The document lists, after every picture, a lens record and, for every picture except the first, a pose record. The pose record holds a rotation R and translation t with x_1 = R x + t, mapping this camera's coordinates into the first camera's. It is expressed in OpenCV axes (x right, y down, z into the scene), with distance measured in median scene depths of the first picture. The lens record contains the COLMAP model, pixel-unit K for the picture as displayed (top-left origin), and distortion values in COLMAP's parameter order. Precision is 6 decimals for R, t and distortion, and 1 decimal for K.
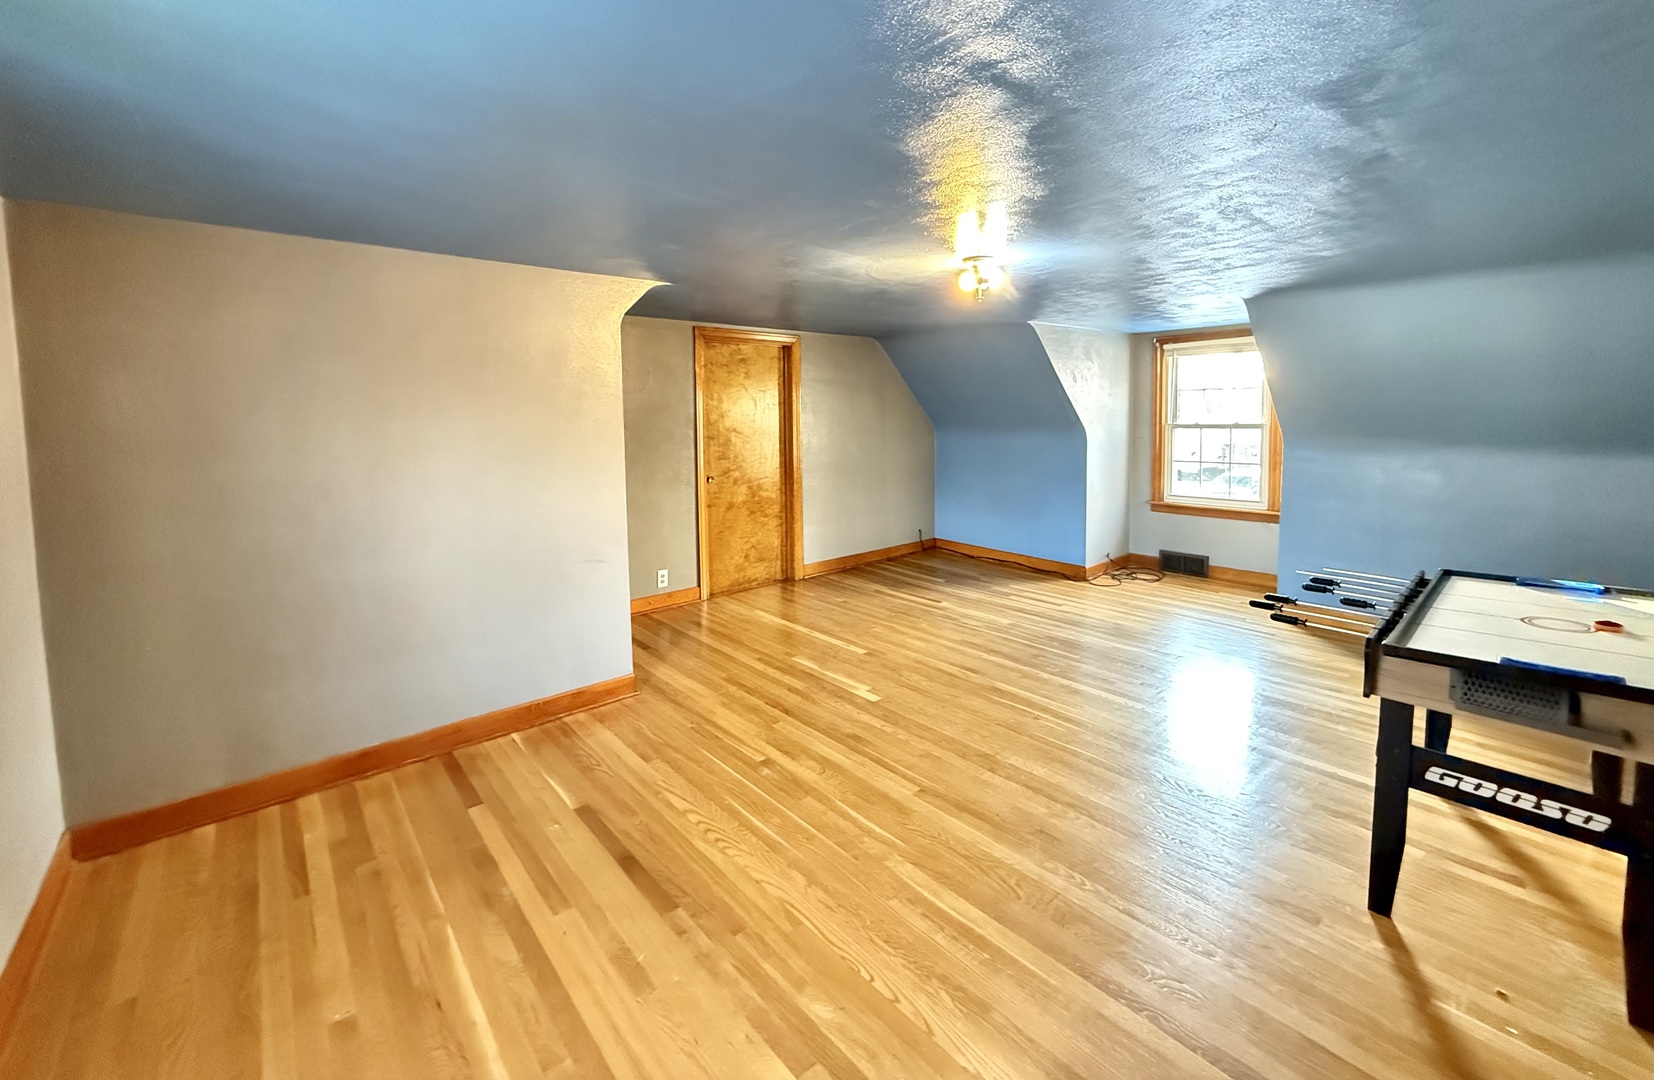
lens RADIAL K [[660.1, 0, 823.8], [0, 660.1, 464.1], [0, 0, 1]] dist [-0.000396, -0.000131]
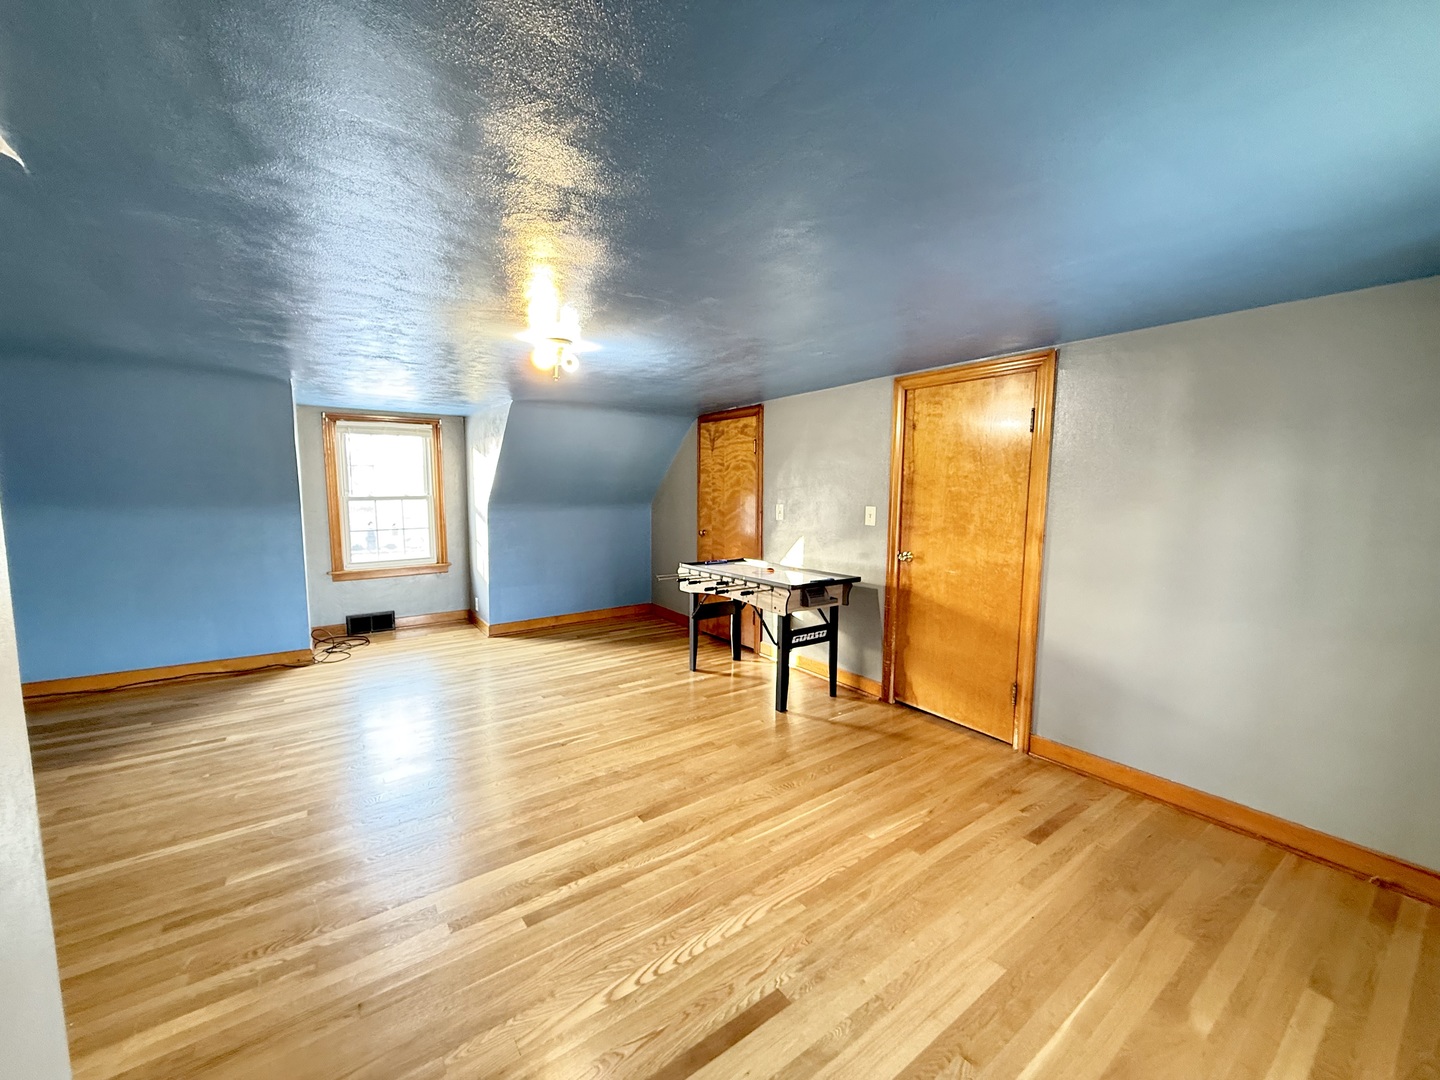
lens RADIAL K [[566.7, 0, 720.0], [0, 566.7, 540.0], [0, 0, 1]] dist [-0.000160, 0.000016]
pose [[0.097421, -0.087416, 0.991397, -0.336887], [0.073766, 0.994029, 0.080400, -0.021155], [-0.992506, 0.065298, 0.103287, 0.321472]]
